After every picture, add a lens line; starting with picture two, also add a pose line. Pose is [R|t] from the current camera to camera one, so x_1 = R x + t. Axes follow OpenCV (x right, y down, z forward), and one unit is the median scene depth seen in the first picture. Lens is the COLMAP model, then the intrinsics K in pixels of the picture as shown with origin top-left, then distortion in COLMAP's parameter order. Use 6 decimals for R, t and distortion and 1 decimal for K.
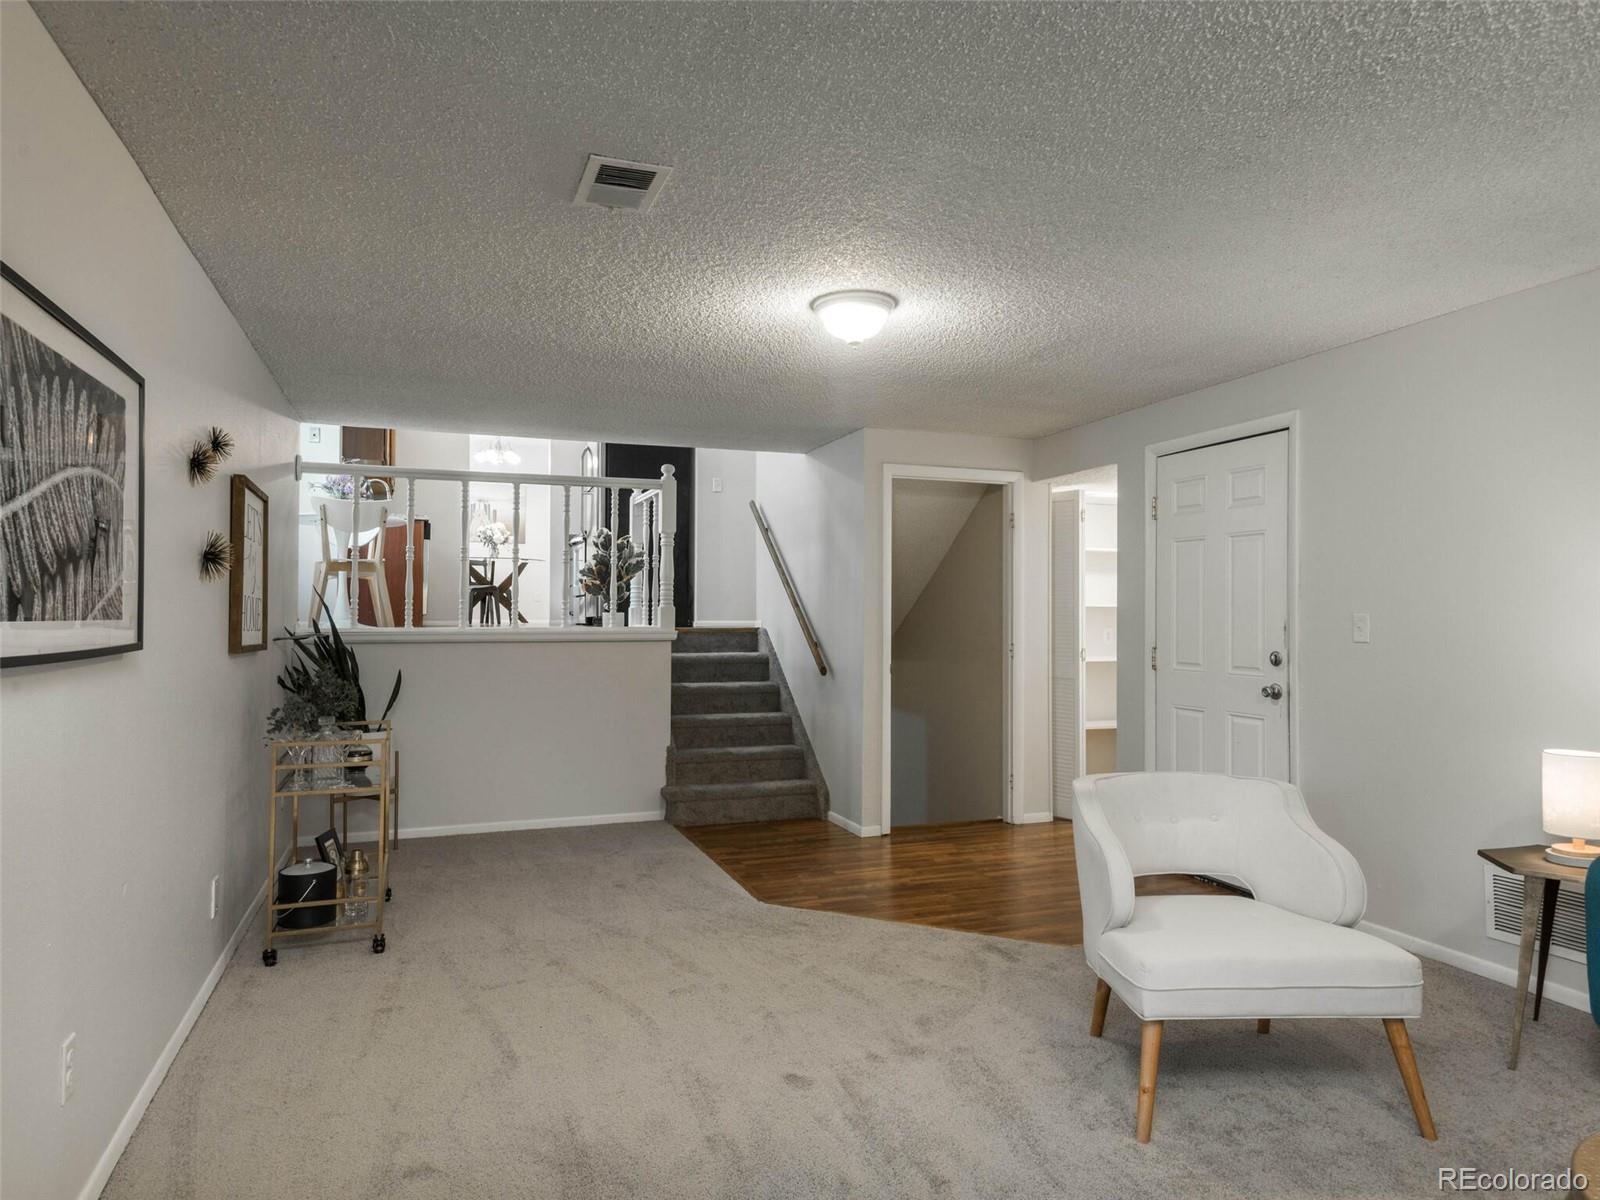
lens RADIAL K [[961.8, 0, 799.2], [0, 961.8, 598.2], [0, 0, 1]] dist [0.013570, 0.001061]
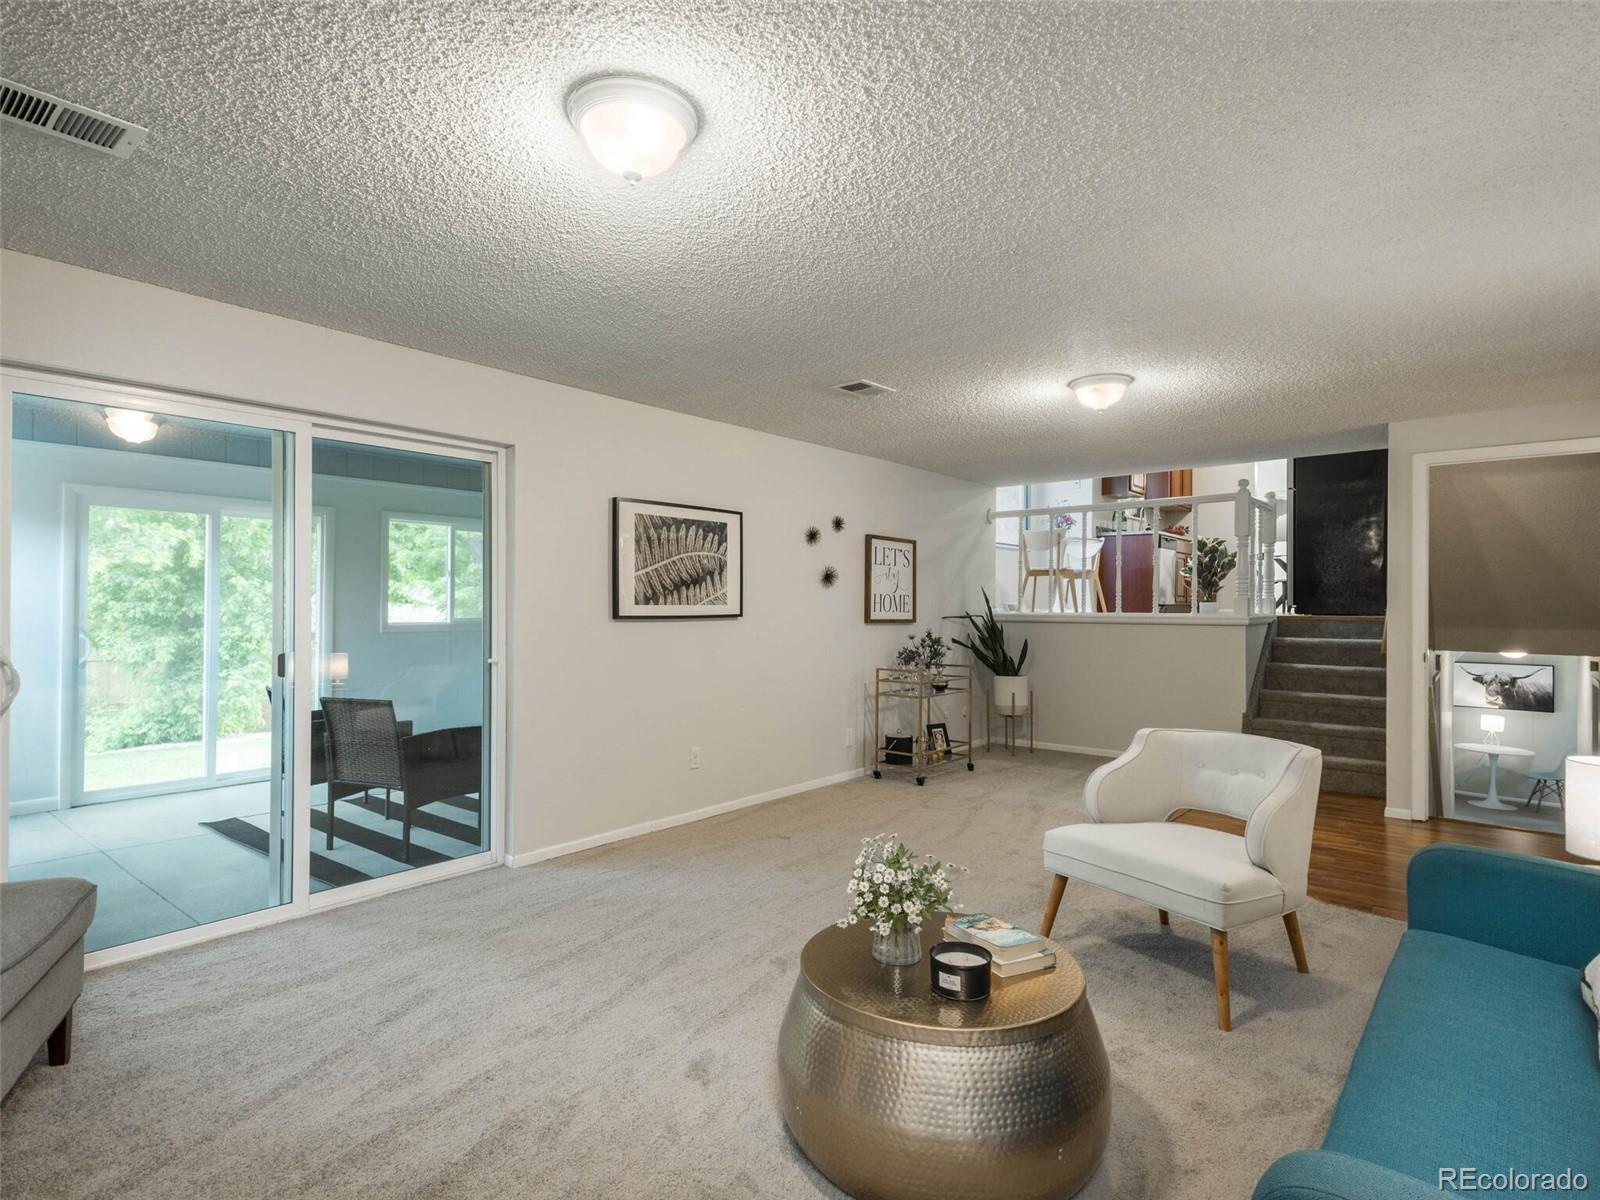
lens RADIAL K [[841.2, 0, 794.6], [0, 841.2, 602.5], [0, 0, 1]] dist [0.004422, 0.000260]
pose [[0.488190, -0.003399, -0.872731, 0.864415], [0.015934, 0.999860, 0.005019, 0.004503], [0.872592, -0.016356, 0.488176, 0.011481]]
